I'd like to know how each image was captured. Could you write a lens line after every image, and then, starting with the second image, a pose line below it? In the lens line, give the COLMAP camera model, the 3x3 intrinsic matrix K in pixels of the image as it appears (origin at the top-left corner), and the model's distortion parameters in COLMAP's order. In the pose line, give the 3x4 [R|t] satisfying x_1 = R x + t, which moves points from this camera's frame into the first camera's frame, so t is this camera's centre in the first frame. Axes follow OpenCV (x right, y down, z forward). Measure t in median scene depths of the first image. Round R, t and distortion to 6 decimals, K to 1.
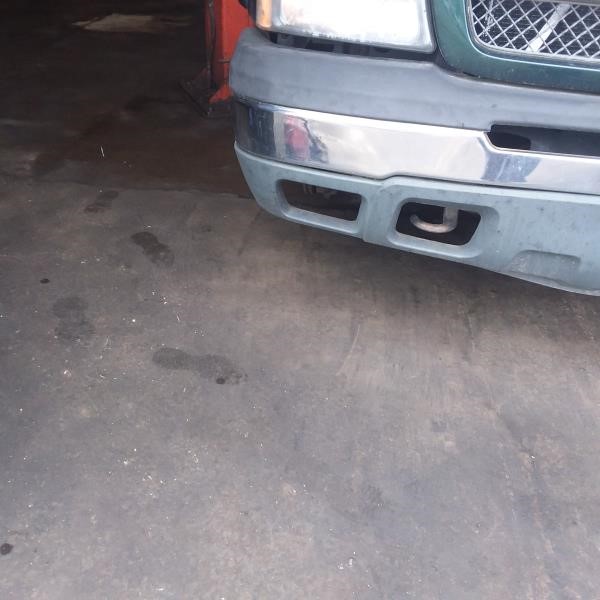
lens RADIAL K [[635.1, 0, 300.0], [0, 635.1, 300.0], [0, 0, 1]] dist [0.109913, -0.175814]
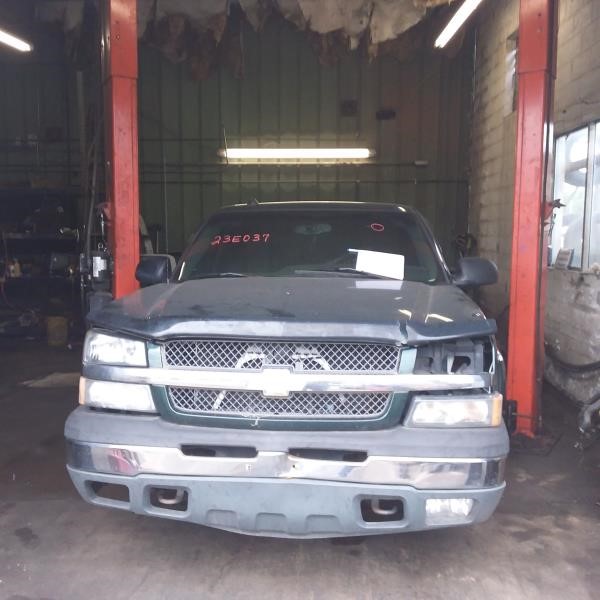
lens RADIAL K [[635.1, 0, 300.0], [0, 635.1, 300.0], [0, 0, 1]] dist [0.109913, -0.175814]
pose [[0.996954, -0.042160, 0.065614, 0.414387], [0.068023, 0.881589, -0.467090, 0.224225], [-0.038153, 0.470131, 0.881772, -0.774717]]
